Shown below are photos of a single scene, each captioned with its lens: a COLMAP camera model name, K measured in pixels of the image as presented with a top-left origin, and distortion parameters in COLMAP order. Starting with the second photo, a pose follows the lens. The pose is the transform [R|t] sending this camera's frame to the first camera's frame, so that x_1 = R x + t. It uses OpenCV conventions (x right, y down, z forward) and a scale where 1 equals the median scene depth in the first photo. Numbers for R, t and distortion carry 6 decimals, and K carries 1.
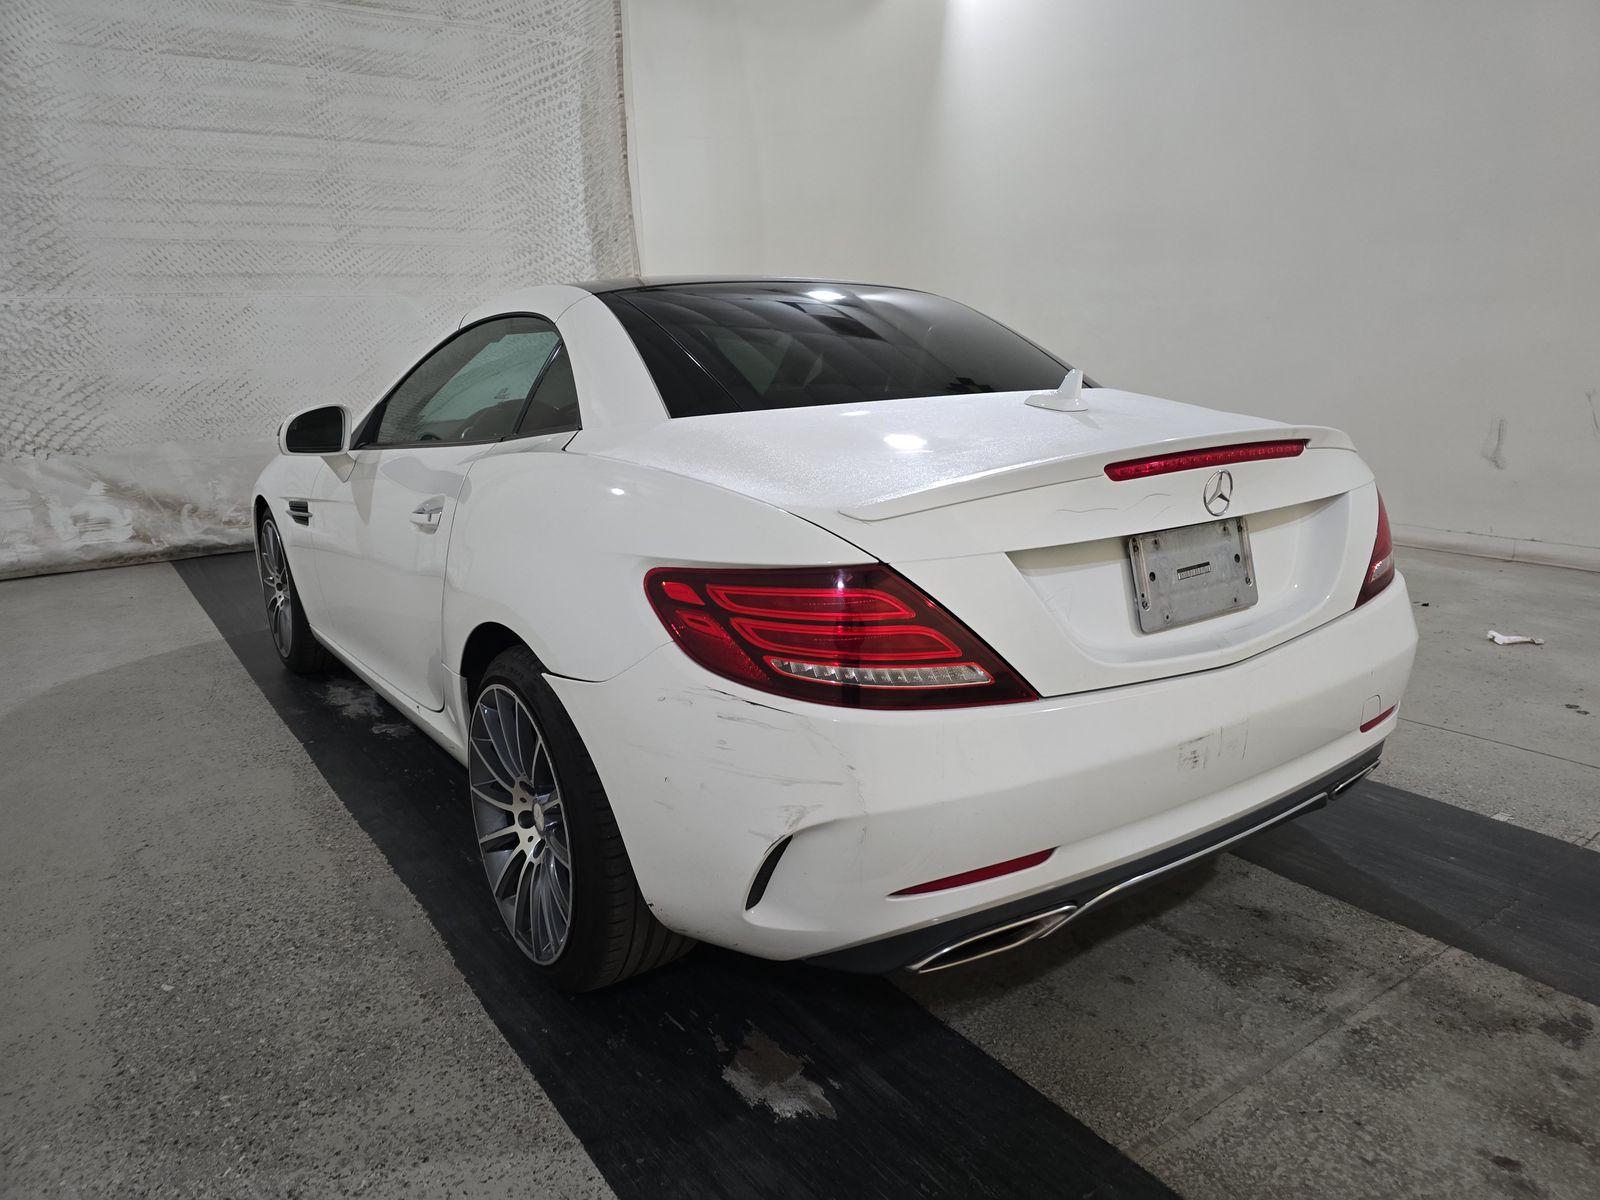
lens RADIAL K [[1070.1, 0, 800.0], [0, 1070.1, 600.0], [0, 0, 1]] dist [0.044200, -0.035340]
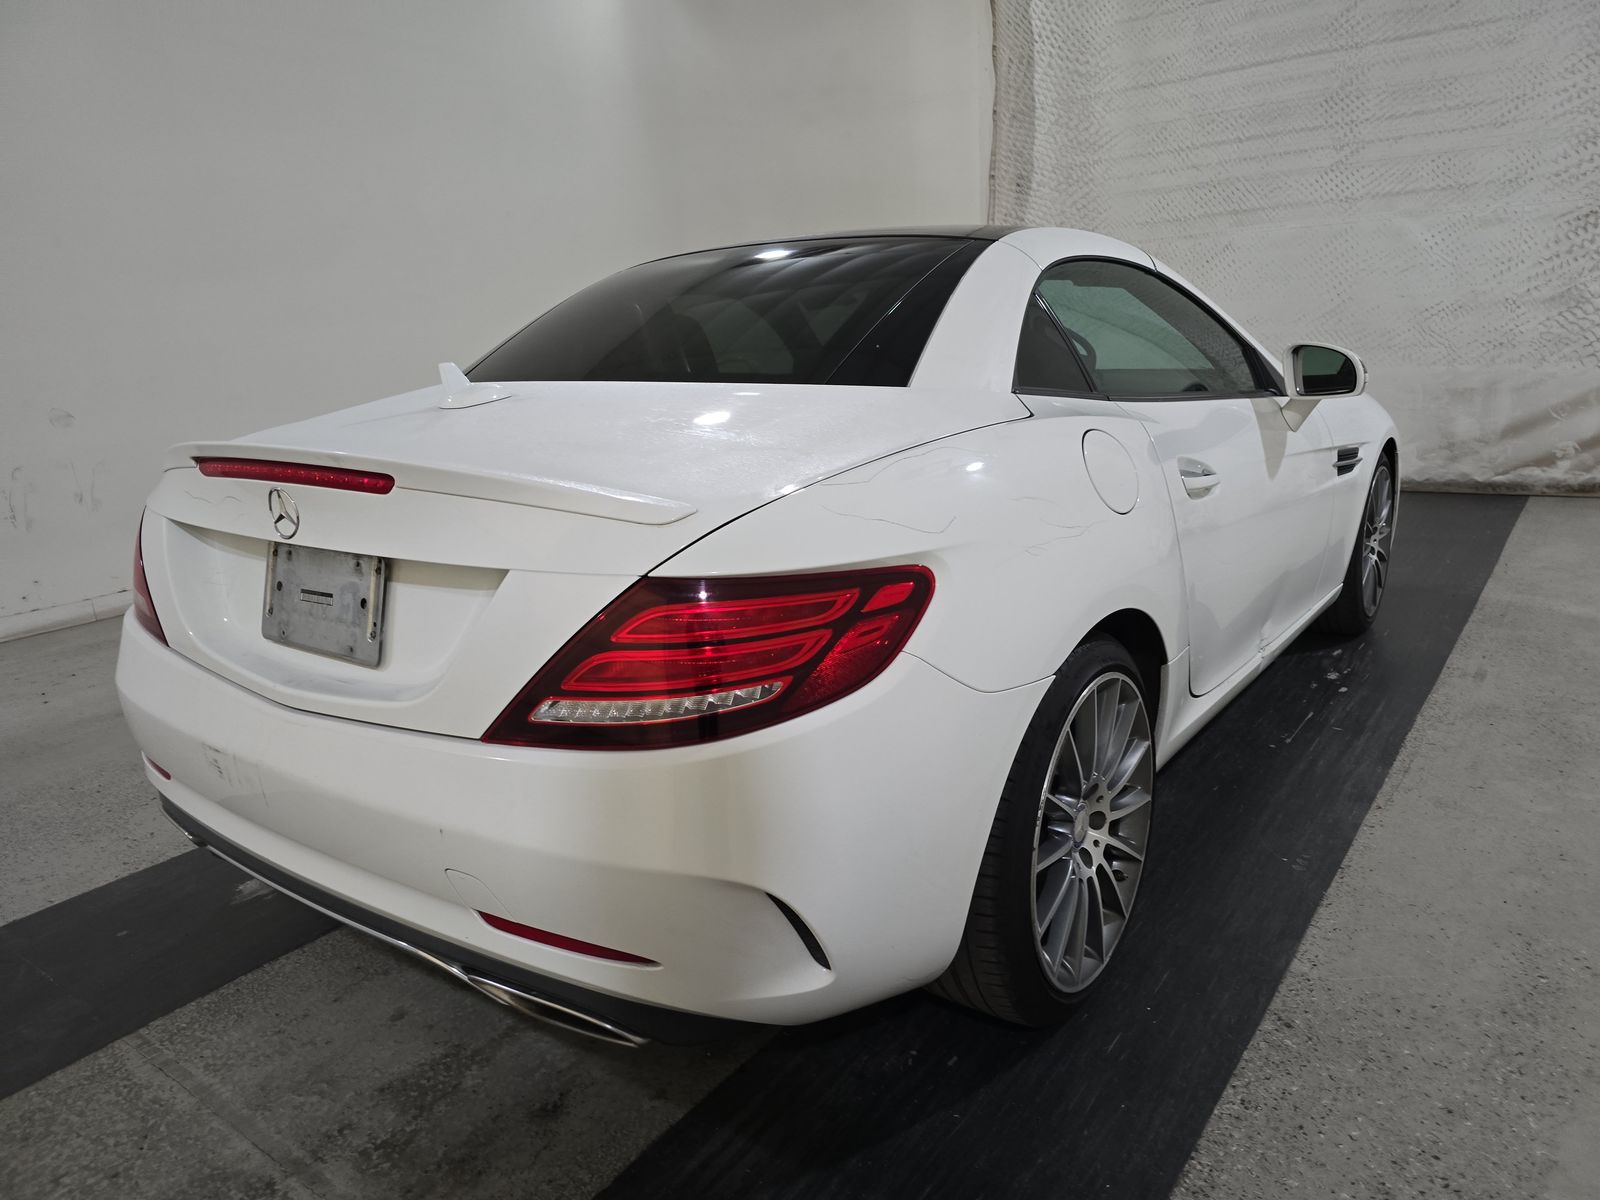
lens RADIAL K [[1070.1, 0, 800.0], [0, 1070.1, 600.0], [0, 0, 1]] dist [0.044200, -0.035340]
pose [[0.315258, 0.249303, -0.915675, 0.374473], [-0.181320, 0.962926, 0.199741, -0.078787], [0.931523, 0.103060, 0.348774, 0.303005]]
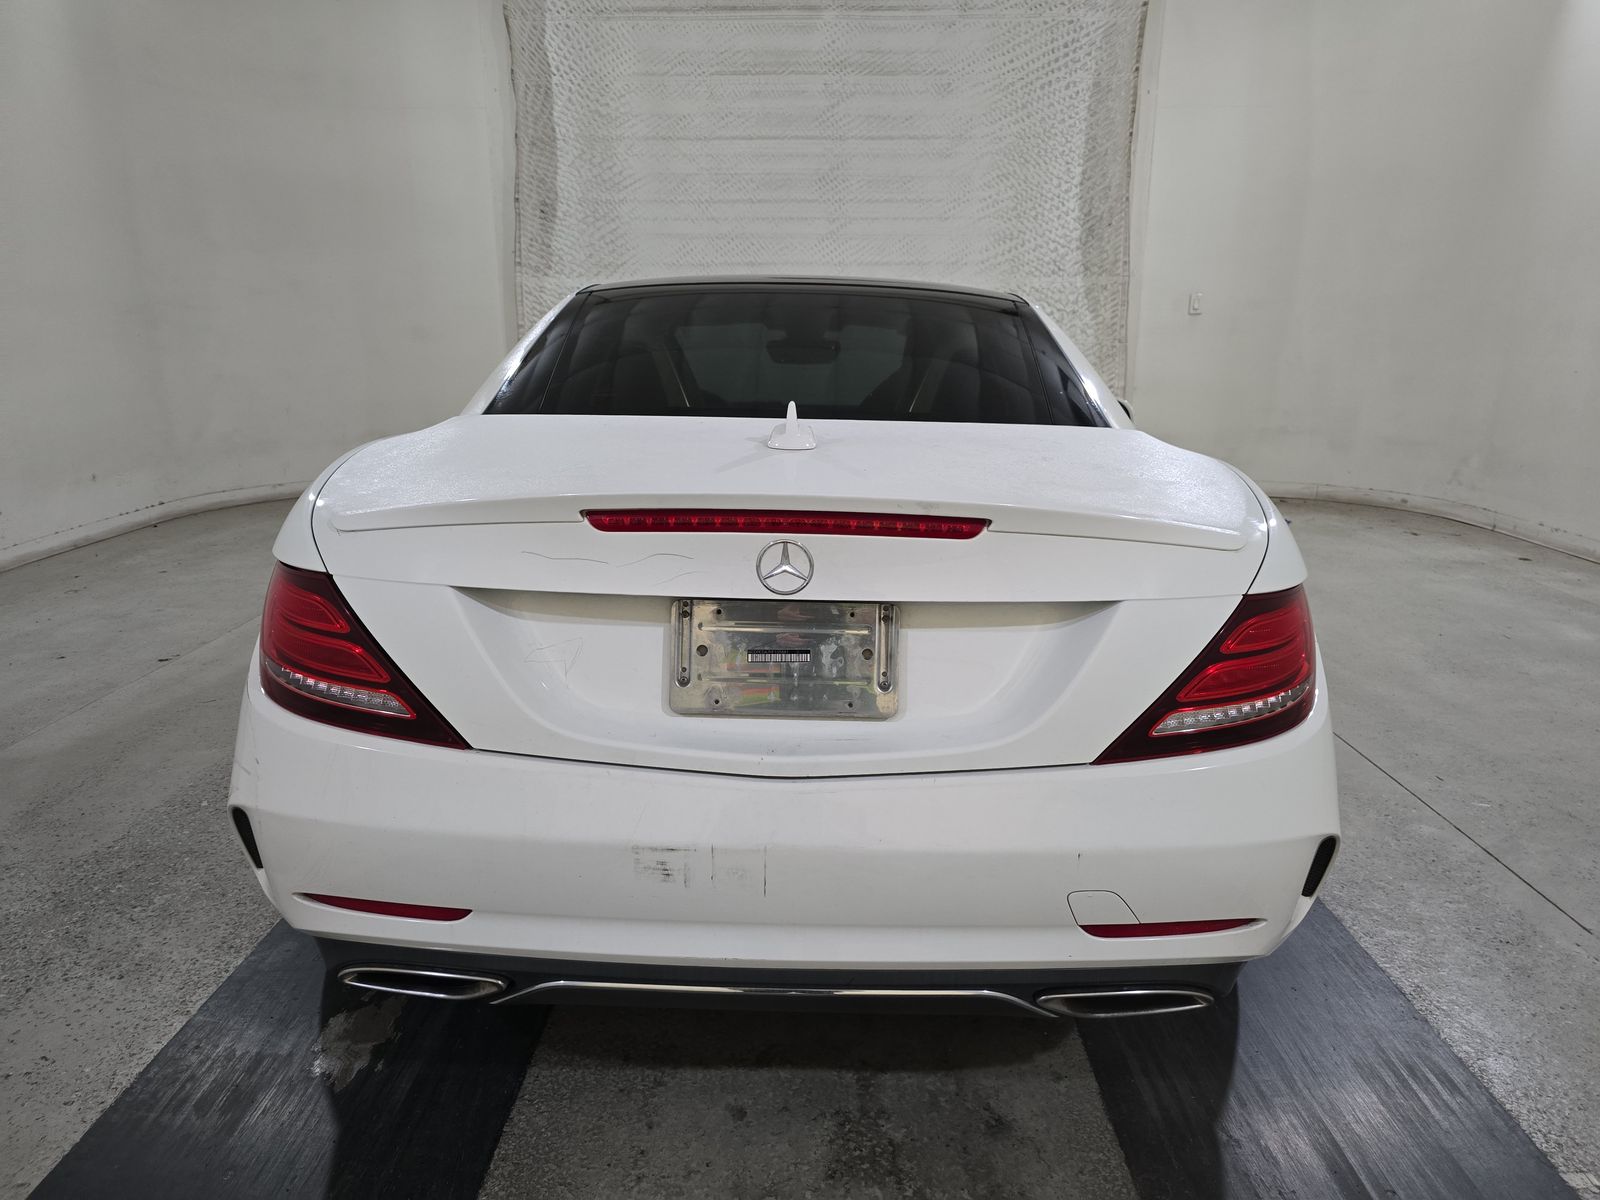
lens RADIAL K [[1069.5, 0, 800.0], [0, 1069.5, 600.0], [0, 0, 1]] dist [0.059821, -0.068970]
pose [[0.809082, 0.180367, -0.559333, 0.235661], [-0.171025, 0.982810, 0.069534, -0.036653], [0.562260, 0.039401, 0.826021, 0.095255]]
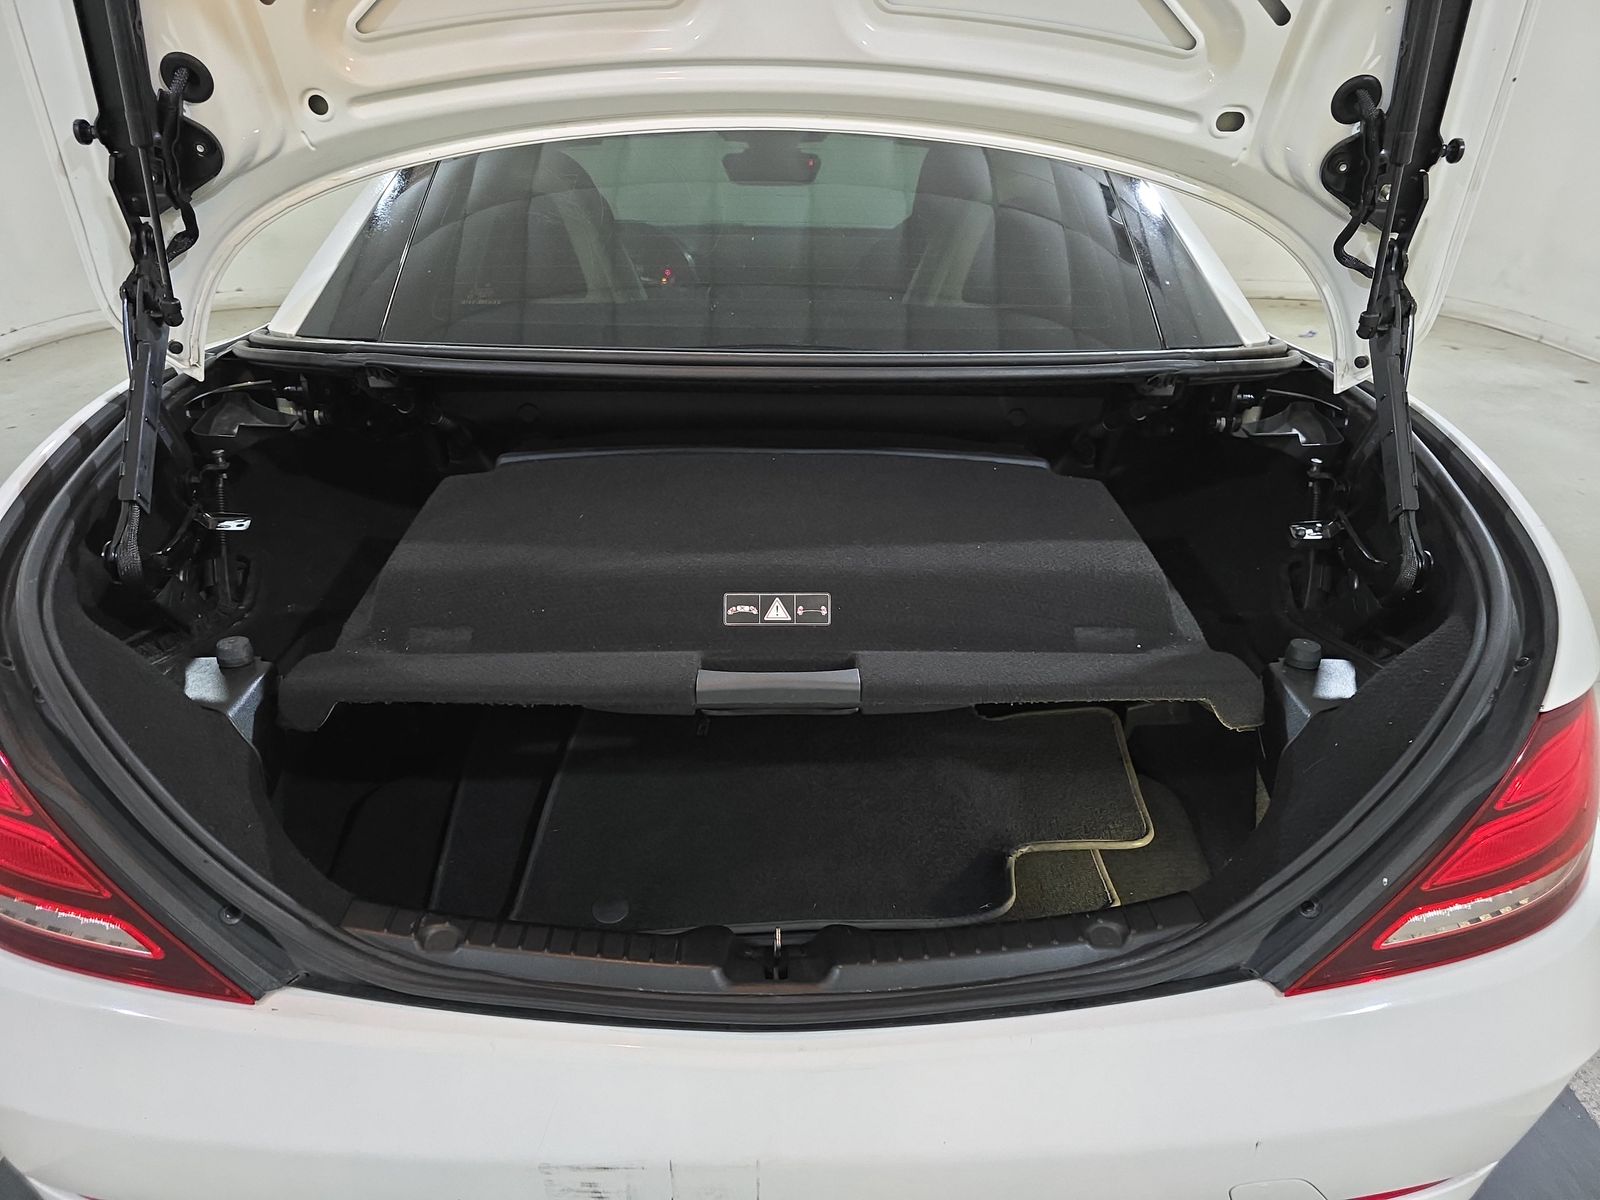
lens RADIAL K [[1070.1, 0, 800.0], [0, 1070.1, 600.0], [0, 0, 1]] dist [0.044200, -0.035340]
pose [[0.832253, 0.270589, -0.483876, 0.166371], [-0.157485, 0.952233, 0.261630, -0.074097], [0.531557, -0.141539, 0.835113, 0.175195]]
